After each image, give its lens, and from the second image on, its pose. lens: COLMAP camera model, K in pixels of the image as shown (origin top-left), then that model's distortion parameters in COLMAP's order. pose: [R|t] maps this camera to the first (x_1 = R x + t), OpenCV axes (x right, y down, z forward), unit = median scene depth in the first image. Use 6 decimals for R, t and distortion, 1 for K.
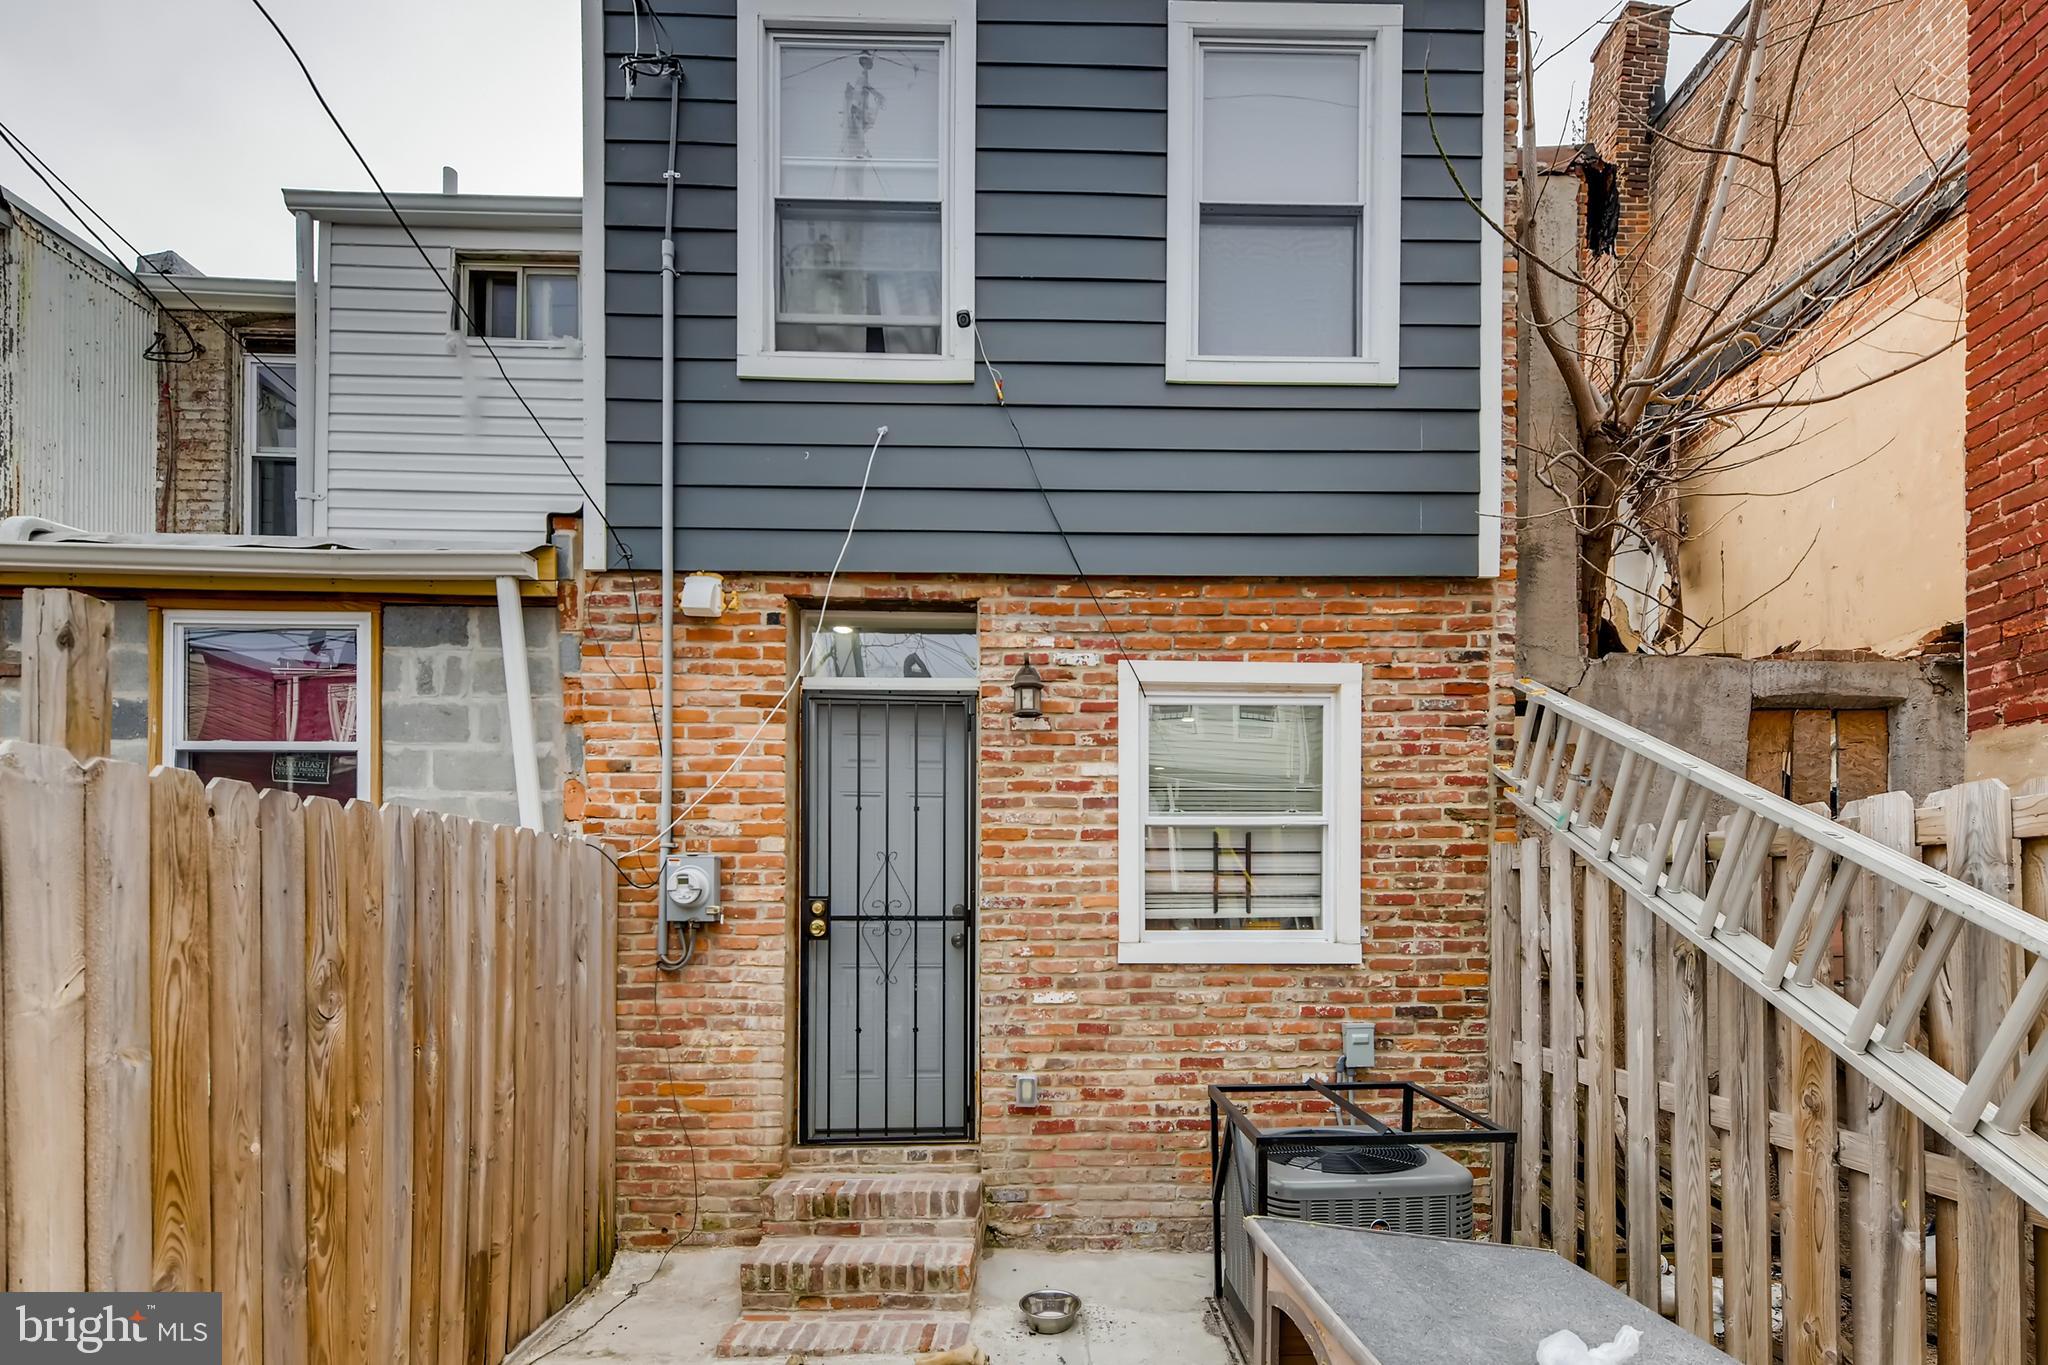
lens RADIAL K [[828.2, 0, 1025.9], [0, 828.2, 622.5], [0, 0, 1]] dist [0.011956, -0.005122]
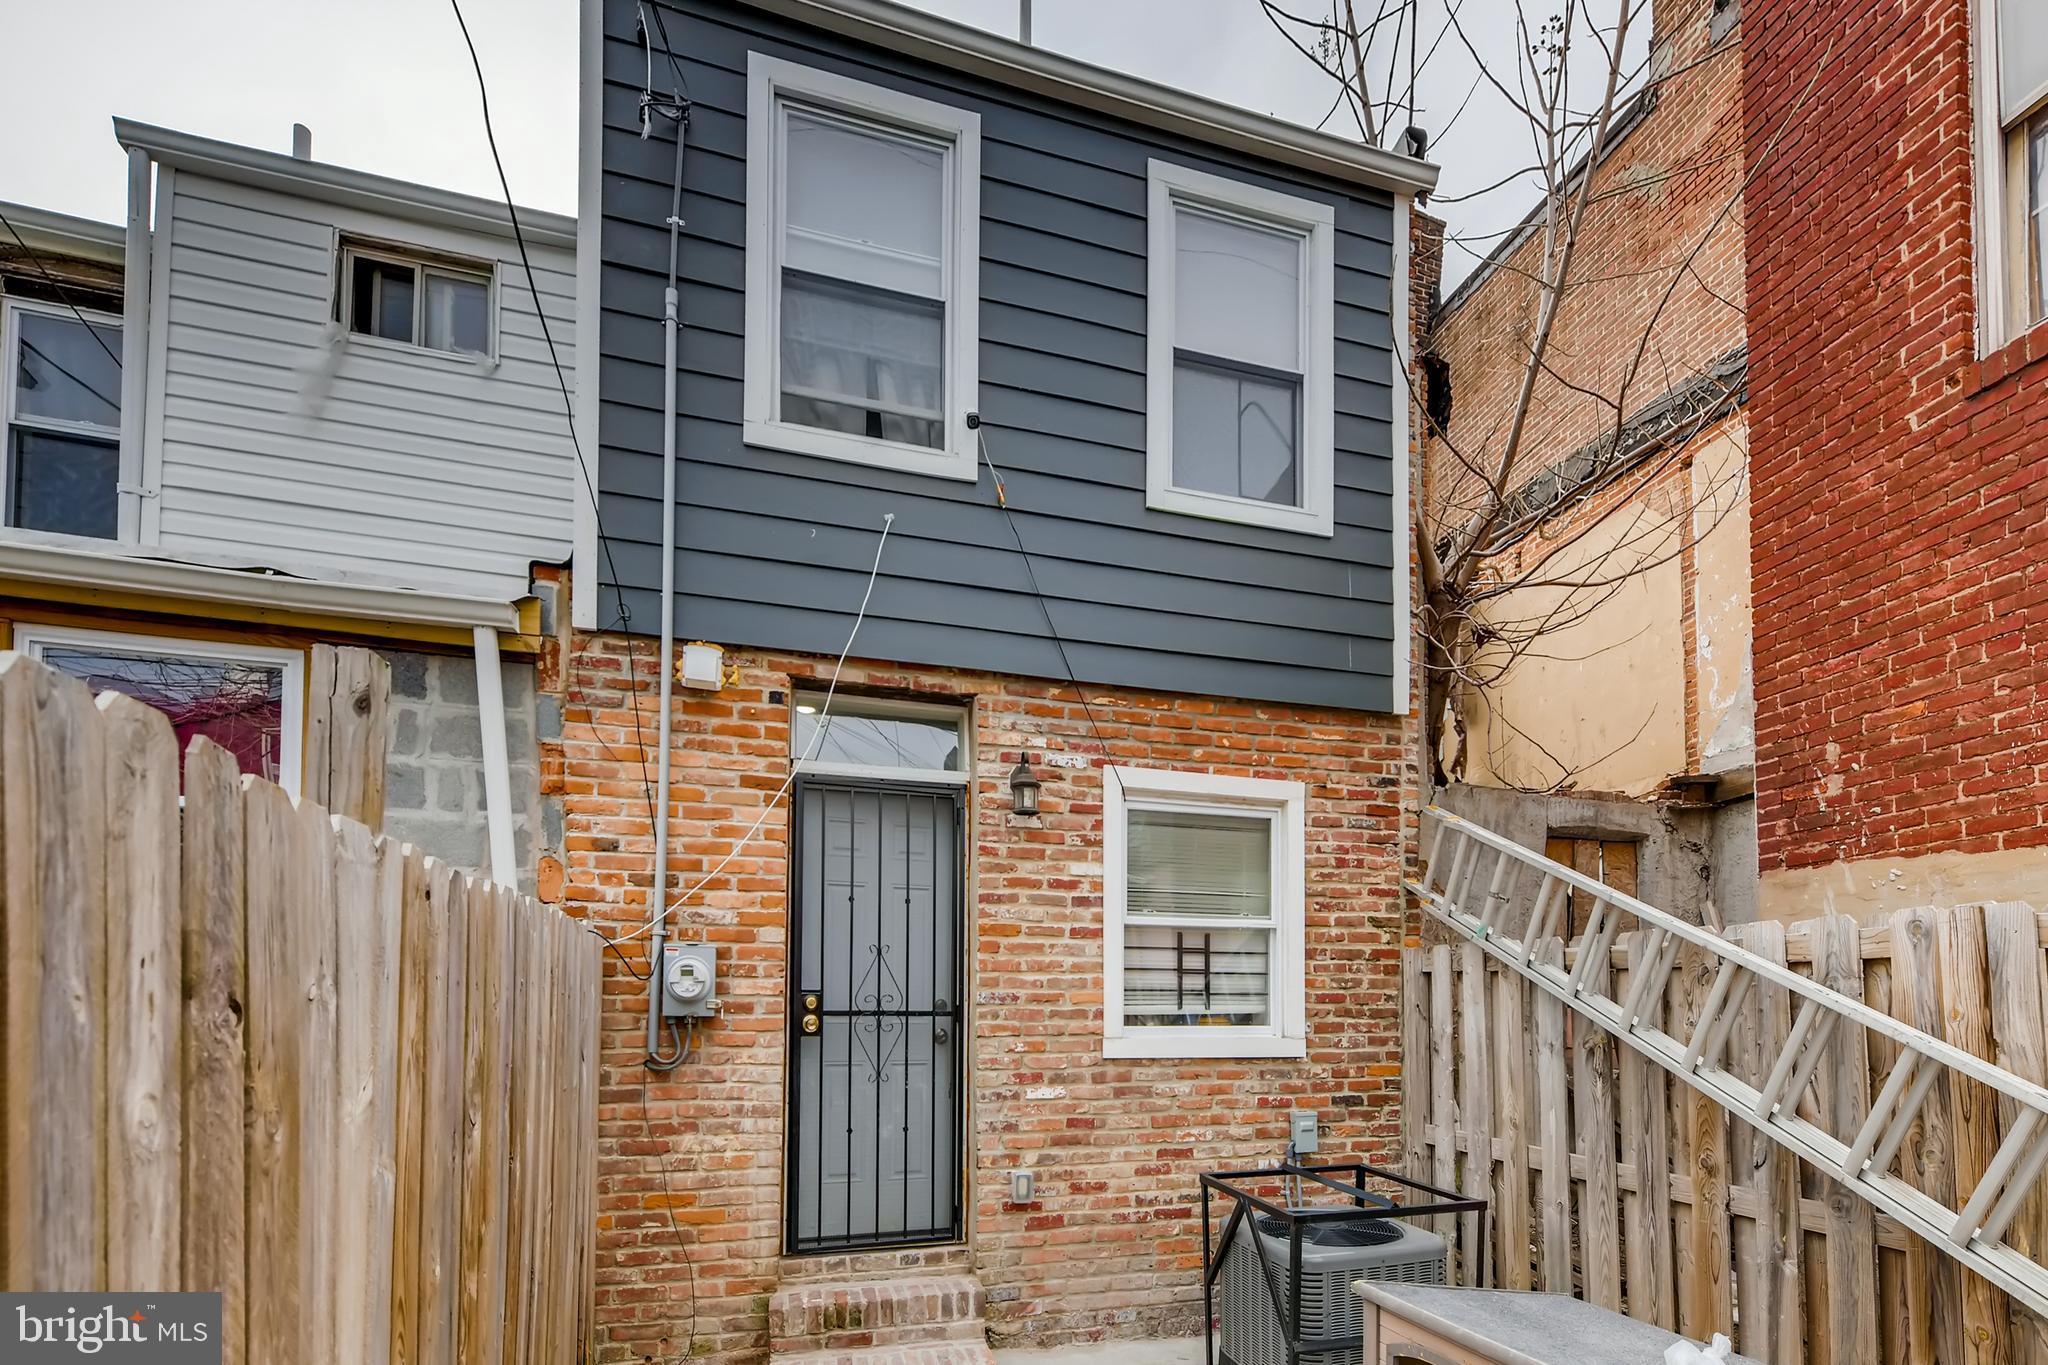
lens RADIAL K [[839.6, 0, 1043.4], [0, 839.6, 665.7], [0, 0, 1]] dist [0.014671, -0.007398]
pose [[0.968559, 0.098251, 0.228562, -0.243902], [-0.086985, 0.994468, -0.058879, -0.011634], [-0.233083, 0.037147, 0.971747, -0.030356]]
